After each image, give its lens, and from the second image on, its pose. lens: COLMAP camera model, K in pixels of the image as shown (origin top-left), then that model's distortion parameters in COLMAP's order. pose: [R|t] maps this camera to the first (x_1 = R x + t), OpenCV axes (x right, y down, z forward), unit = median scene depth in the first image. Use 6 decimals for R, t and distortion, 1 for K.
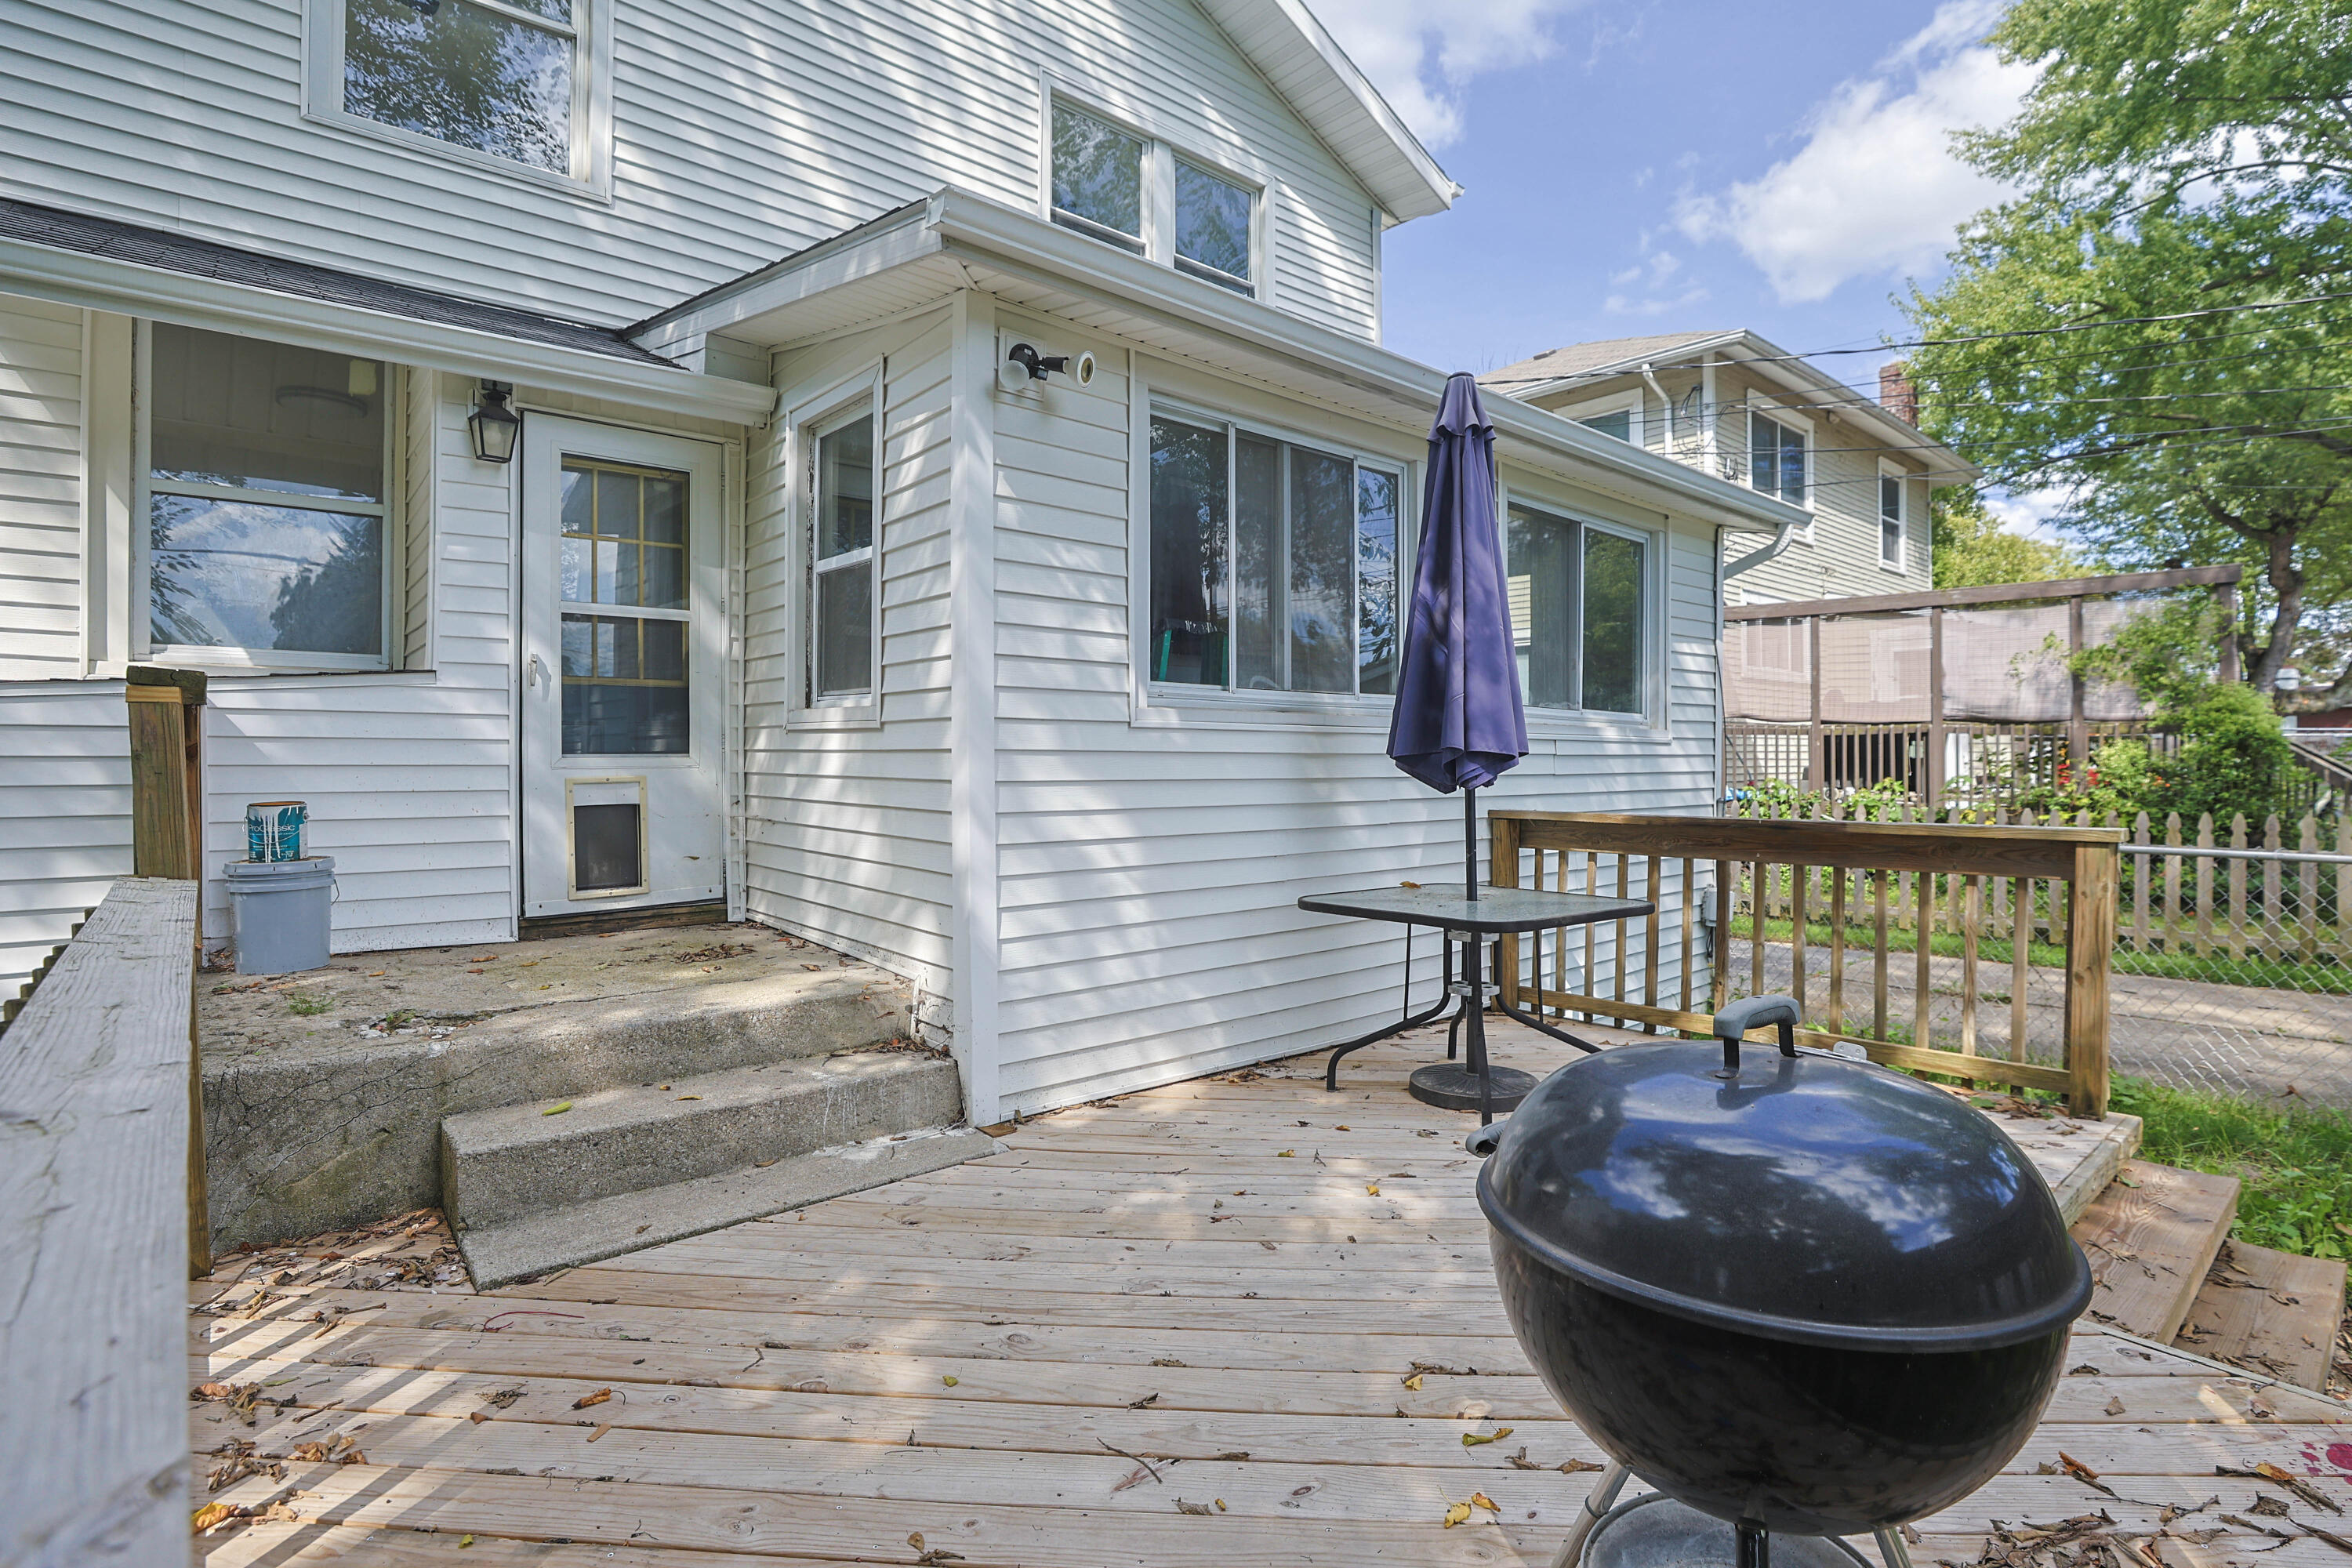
lens RADIAL K [[1136.7, 0, 1171.2], [0, 1136.7, 773.6], [0, 0, 1]] dist [-0.037665, 0.009143]
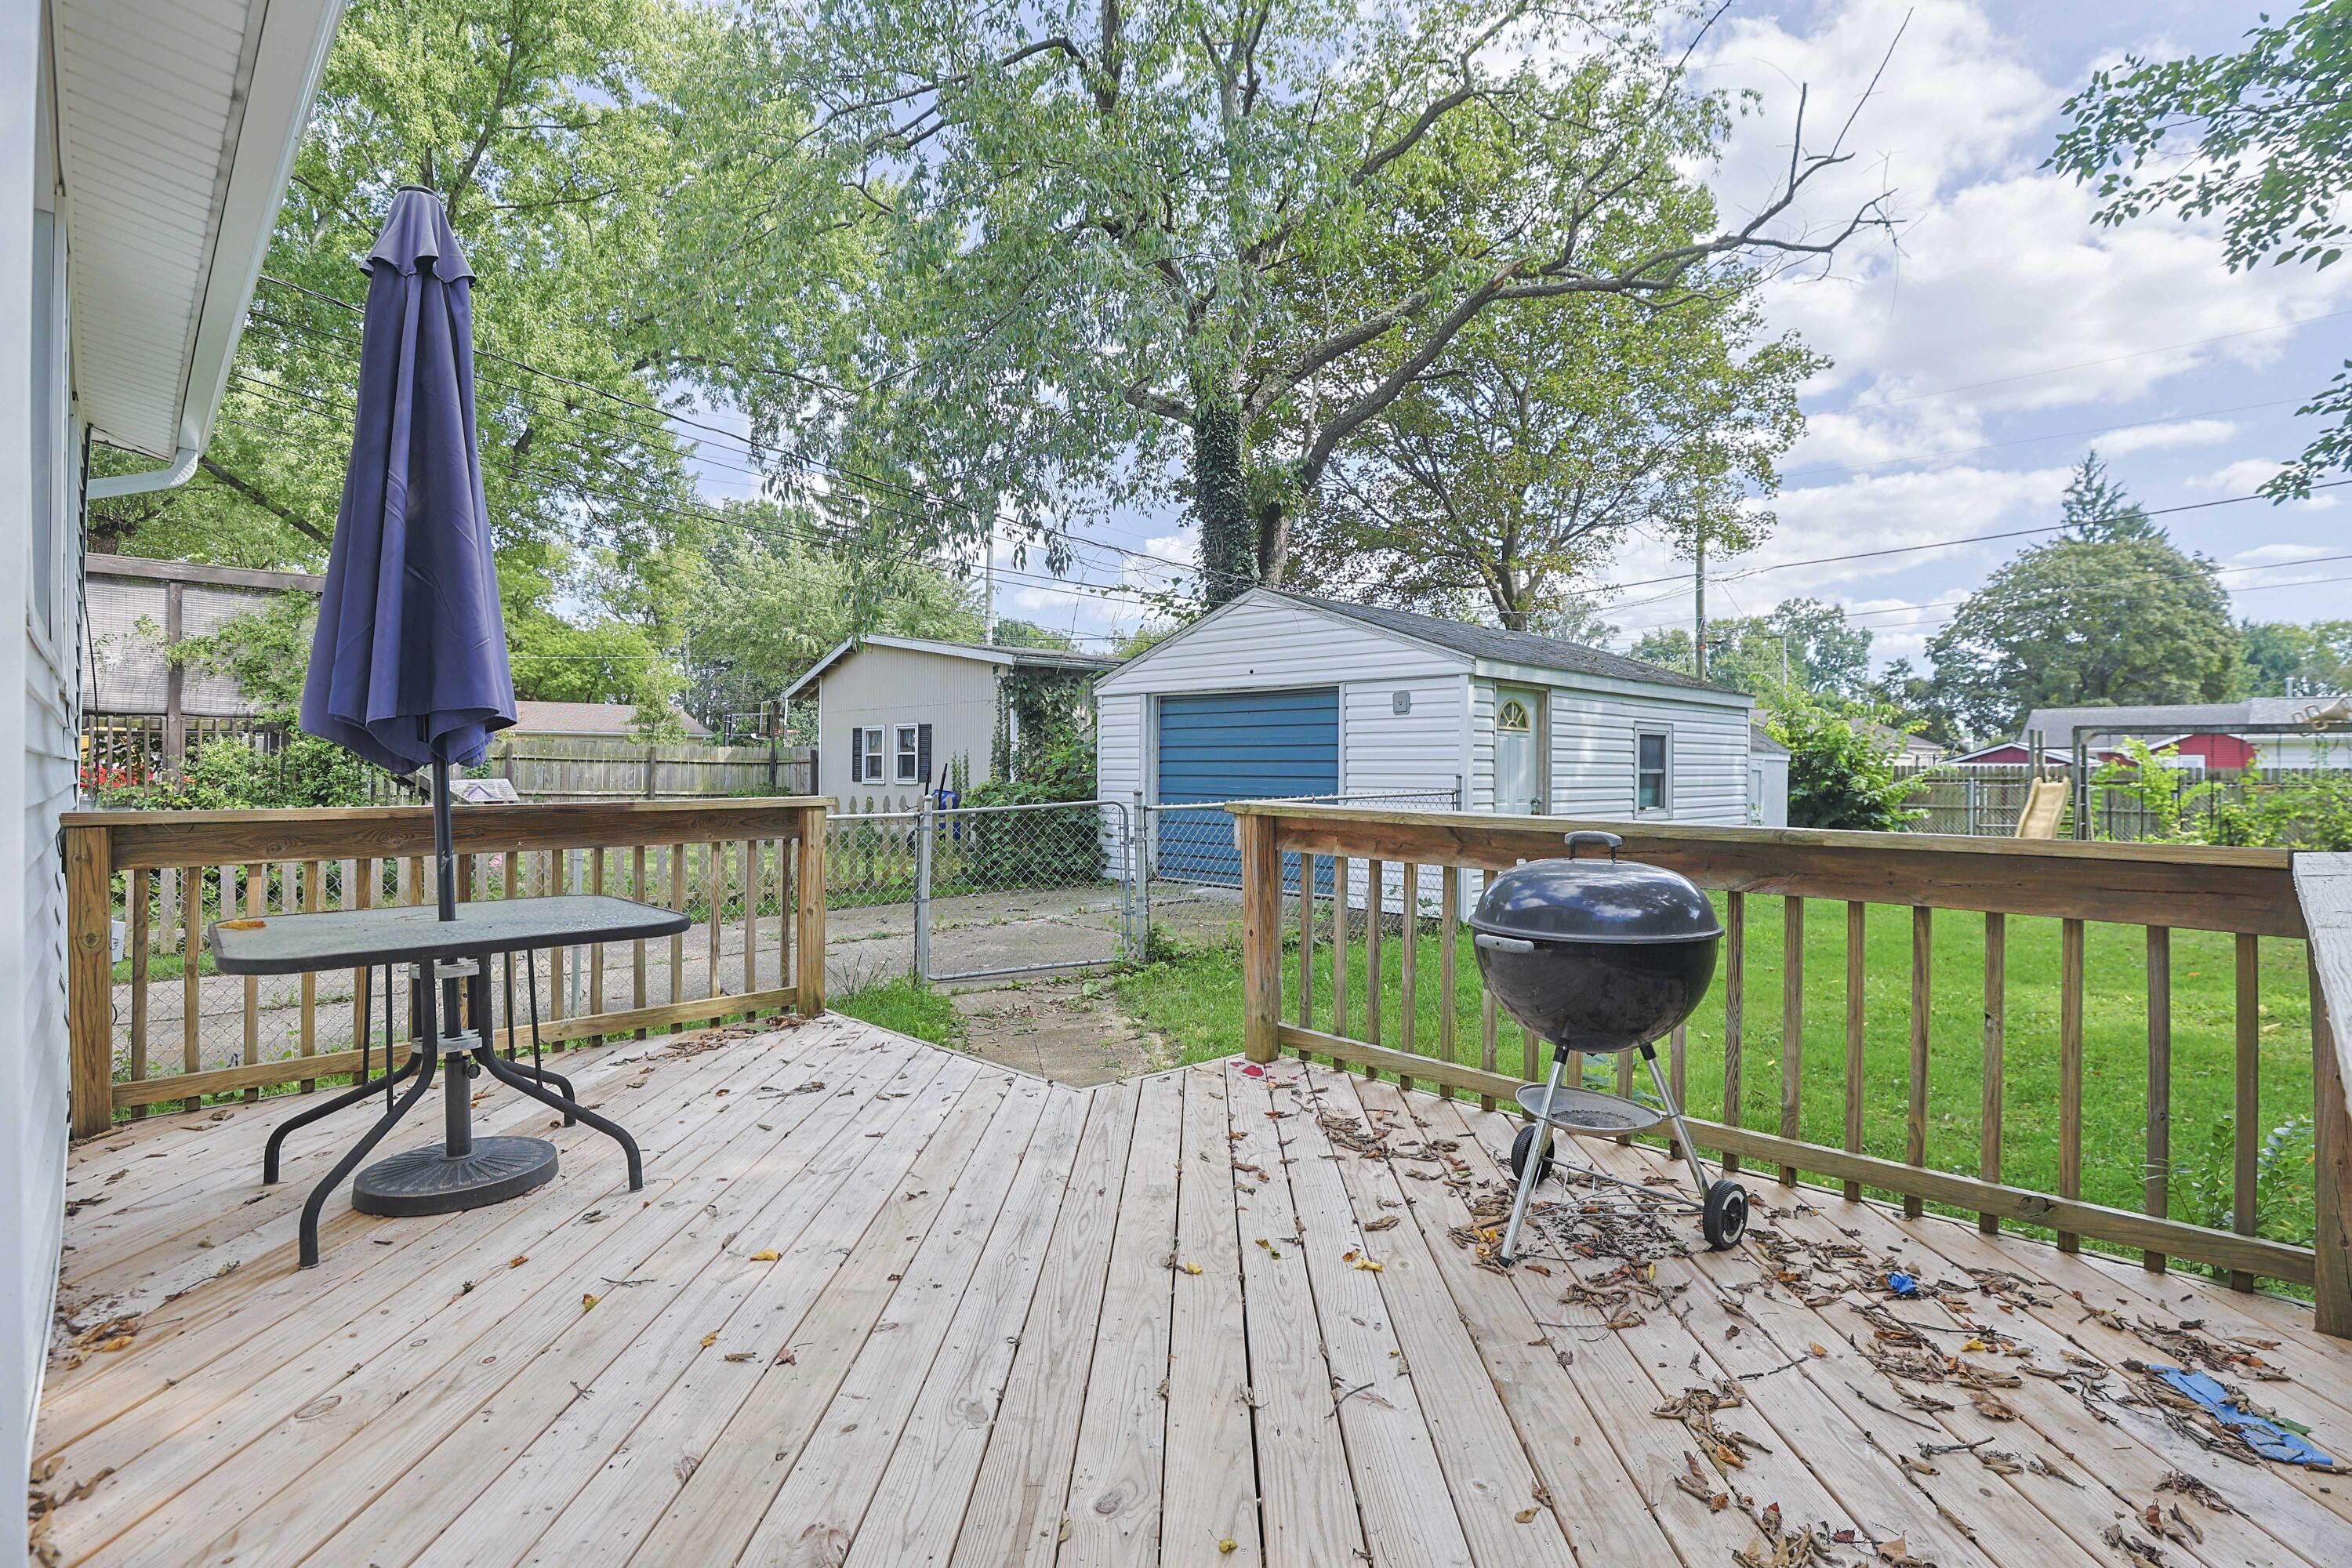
lens RADIAL K [[1136.7, 0, 1212.2], [0, 1136.7, 757.0], [0, 0, 1]] dist [-0.037665, 0.009143]
pose [[-0.083026, 0.011166, 0.996485, -0.423024], [0.011721, 0.999879, -0.010228, 0.017841], [-0.996478, 0.010831, -0.083147, 0.488866]]
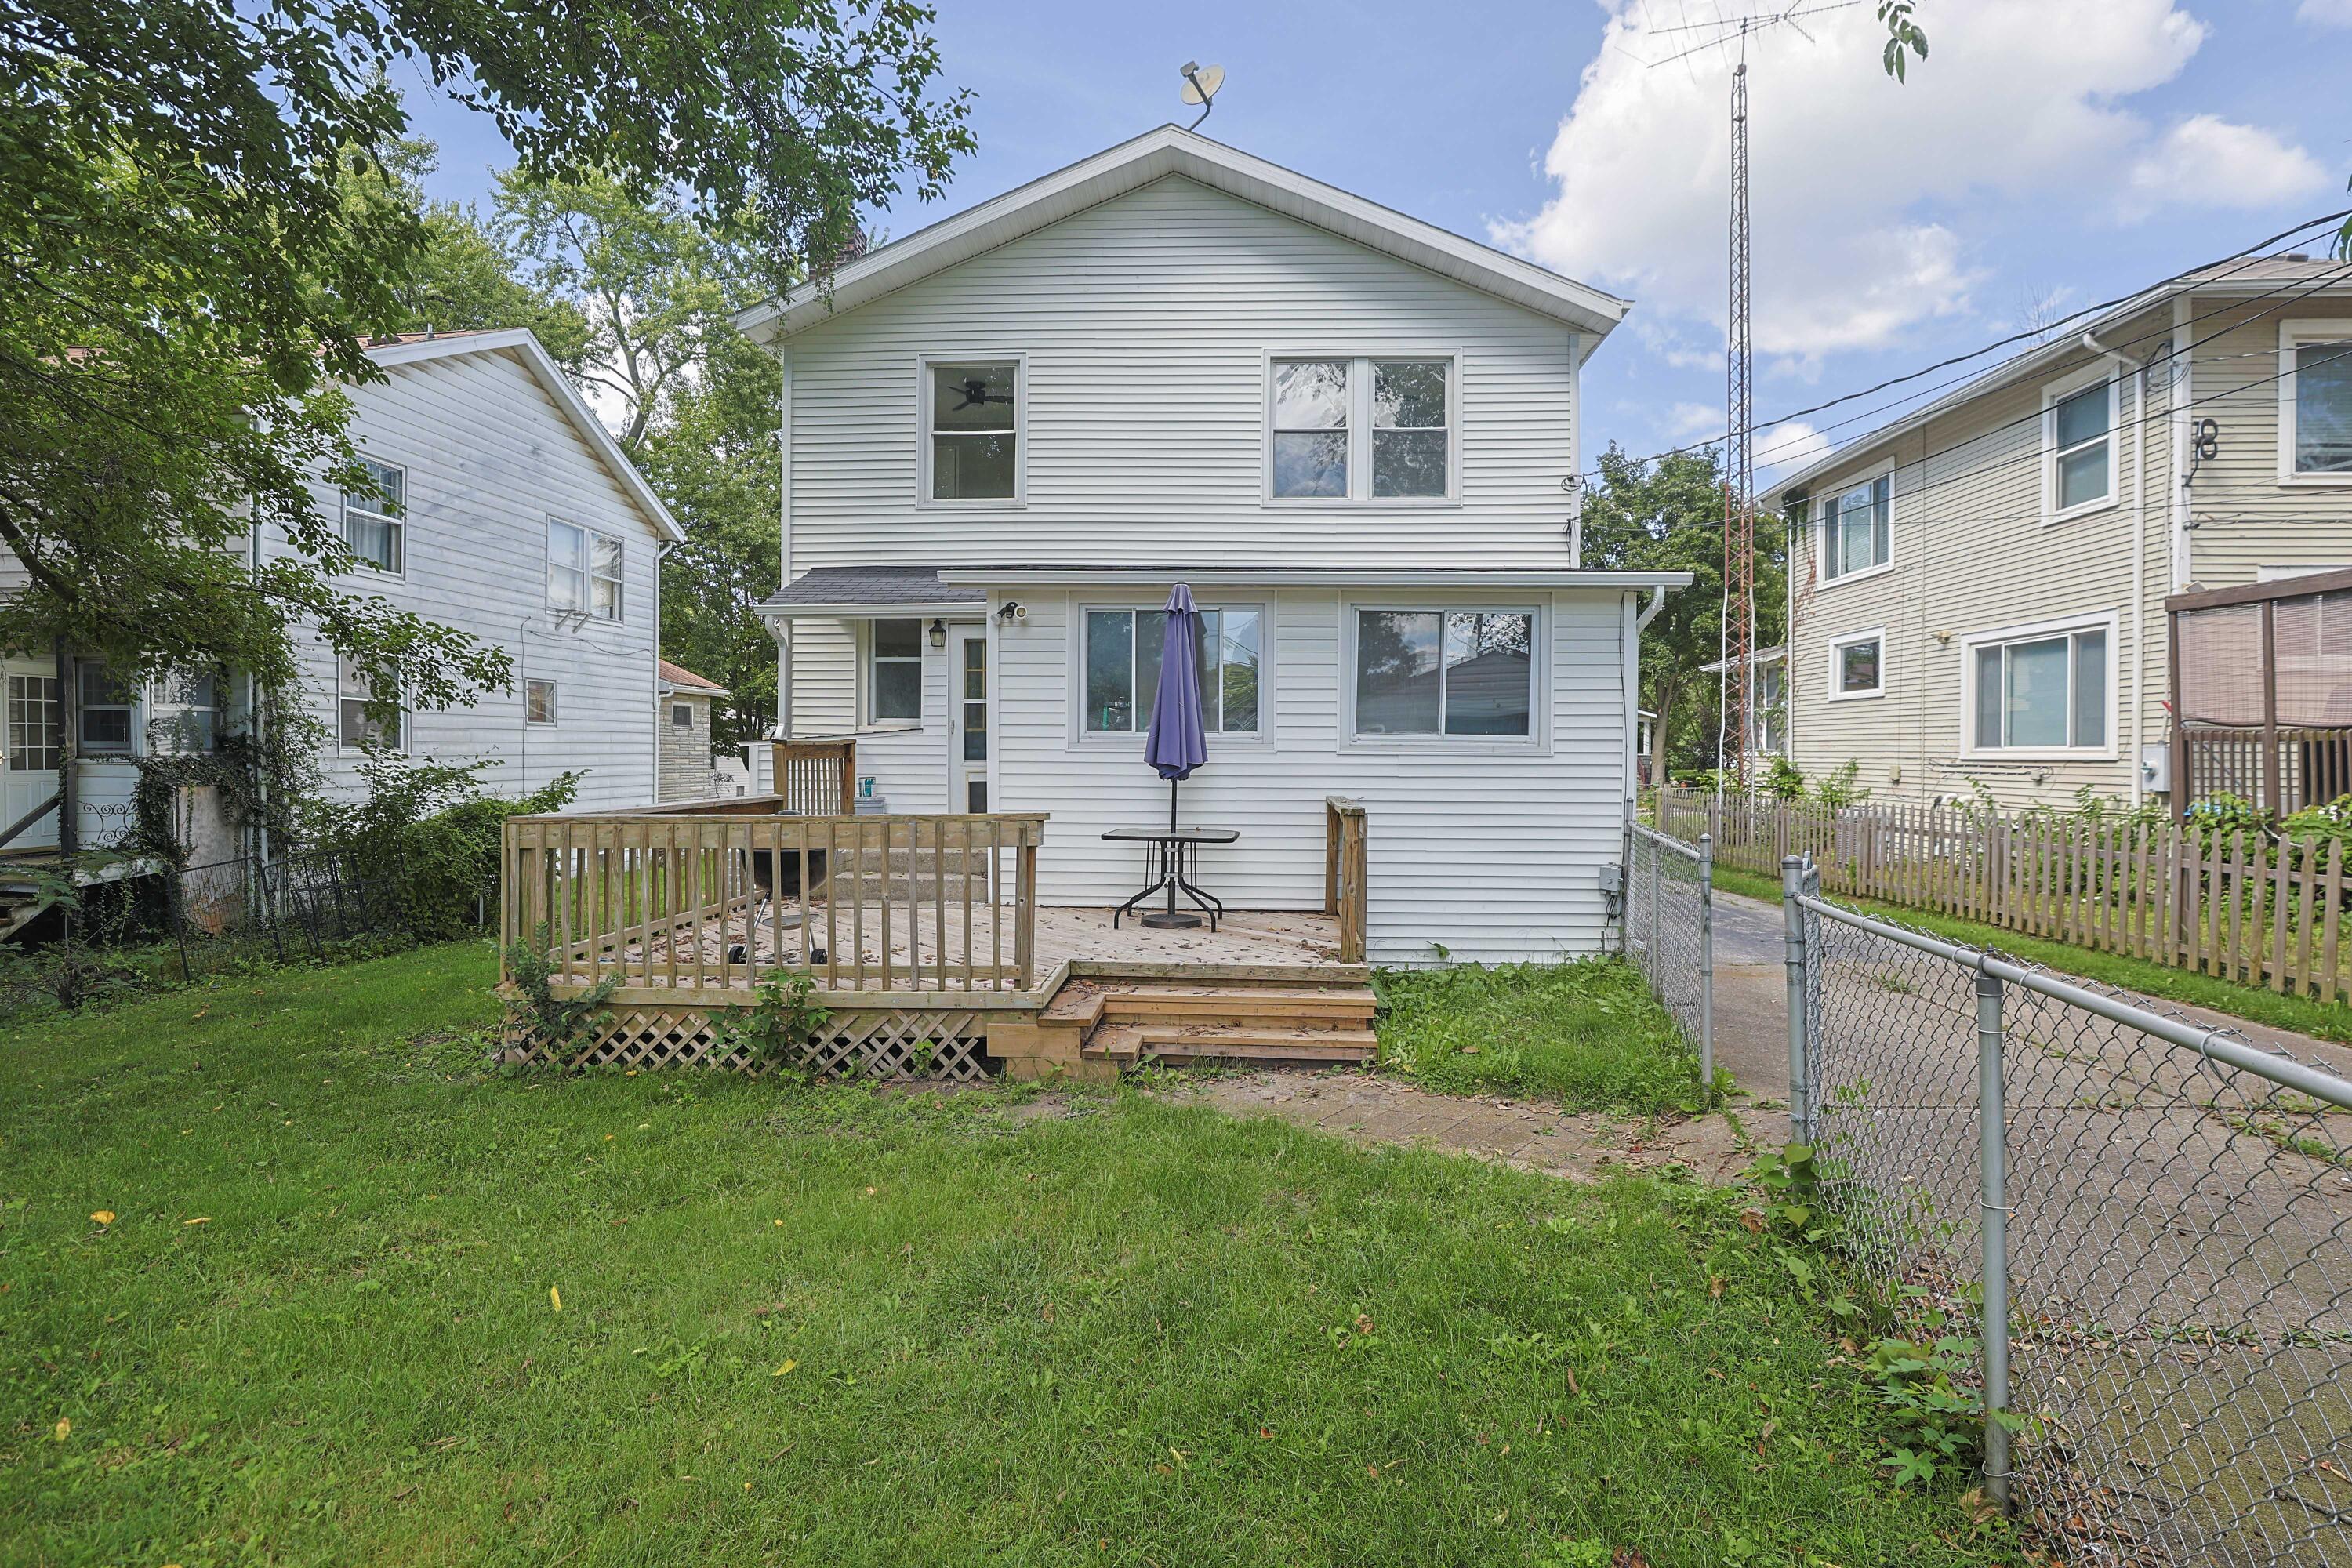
lens RADIAL K [[1136.7, 0, 1188.1], [0, 1136.7, 767.0], [0, 0, 1]] dist [-0.037665, 0.009143]
pose [[0.719515, 0.011466, -0.694383, 1.650403], [-0.013203, 0.999909, 0.002829, -0.017581], [0.694352, 0.007132, 0.719600, -0.492230]]
